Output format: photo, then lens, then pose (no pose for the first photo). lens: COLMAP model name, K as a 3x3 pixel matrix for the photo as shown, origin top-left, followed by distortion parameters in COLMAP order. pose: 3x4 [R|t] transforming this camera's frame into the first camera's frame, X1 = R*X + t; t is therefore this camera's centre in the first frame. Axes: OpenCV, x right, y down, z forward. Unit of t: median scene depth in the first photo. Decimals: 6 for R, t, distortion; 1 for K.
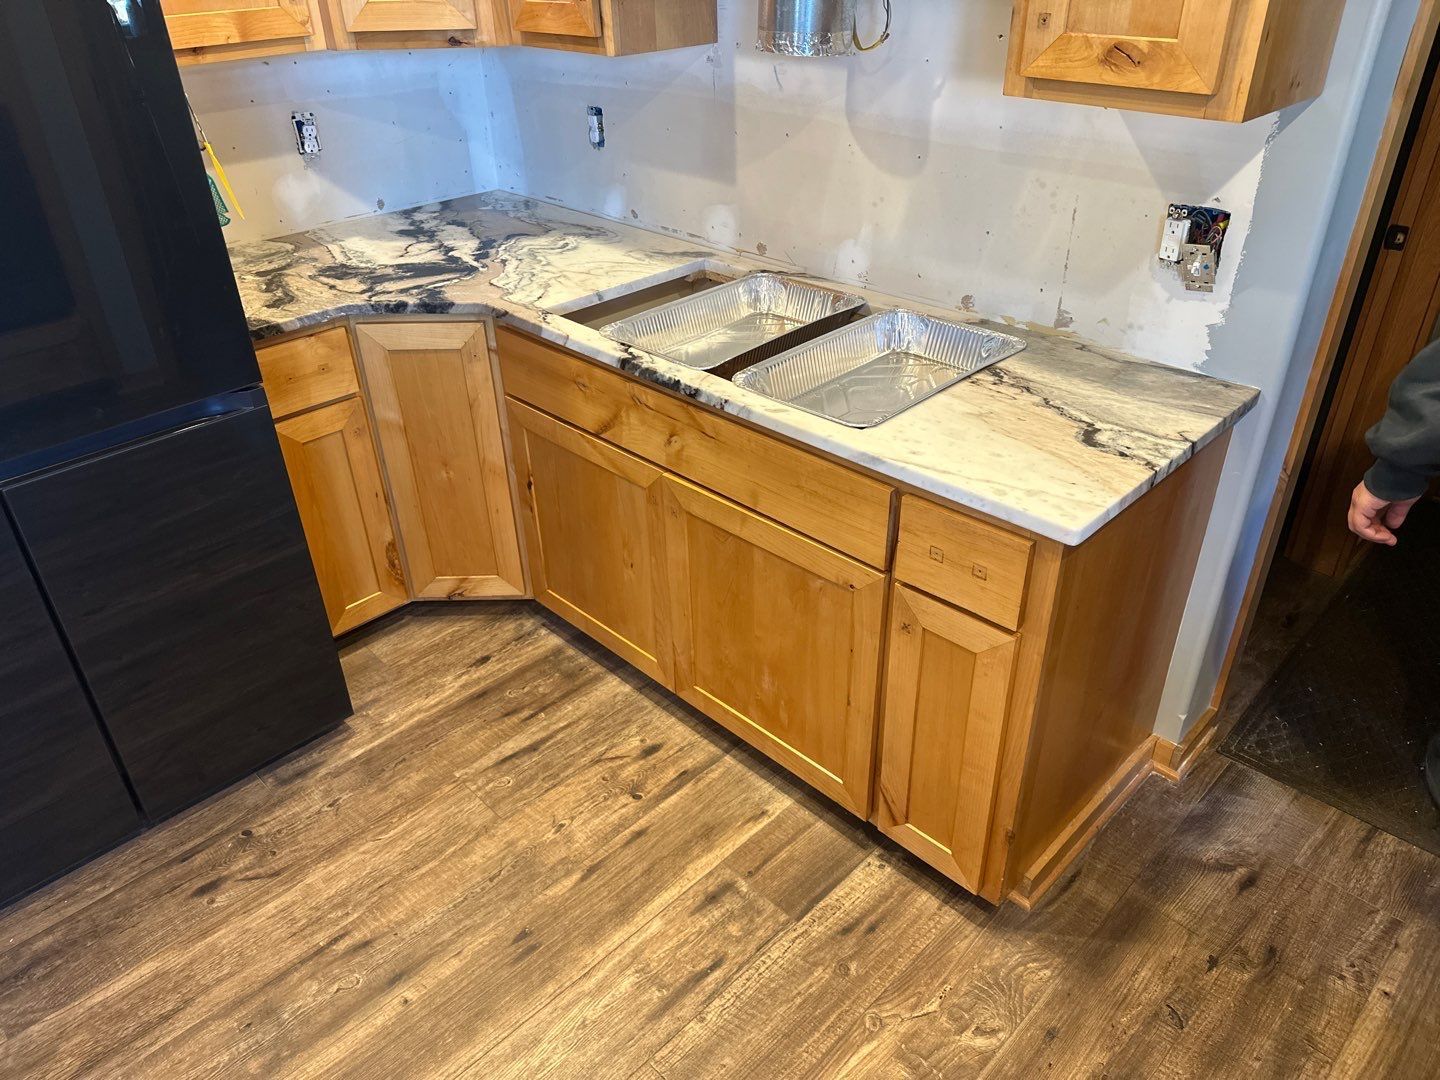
lens RADIAL K [[1025.0, 0, 719.3], [0, 1025.0, 522.7], [0, 0, 1]] dist [0.180429, -0.362170]
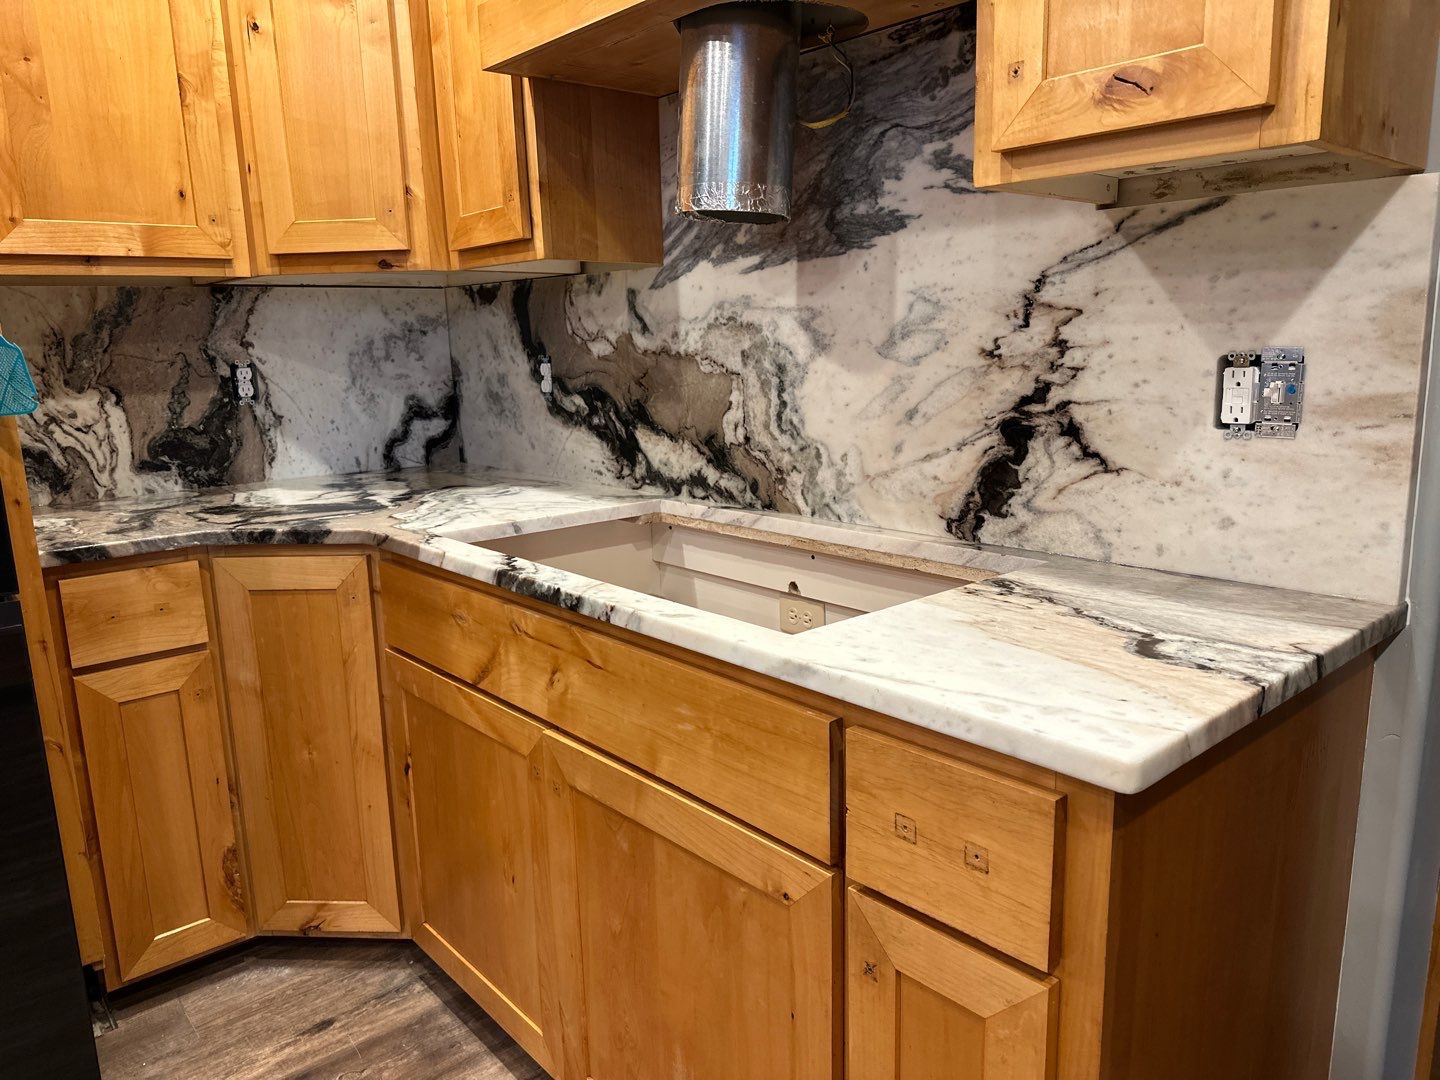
lens RADIAL K [[1002.5, 0, 720.0], [0, 1002.5, 540.0], [0, 0, 1]] dist [0.123798, -0.212141]
pose [[0.996960, 0.005283, -0.077739, 0.128611], [-0.031442, 0.940142, -0.339329, 0.065334], [0.071293, 0.340741, 0.937450, 0.338369]]
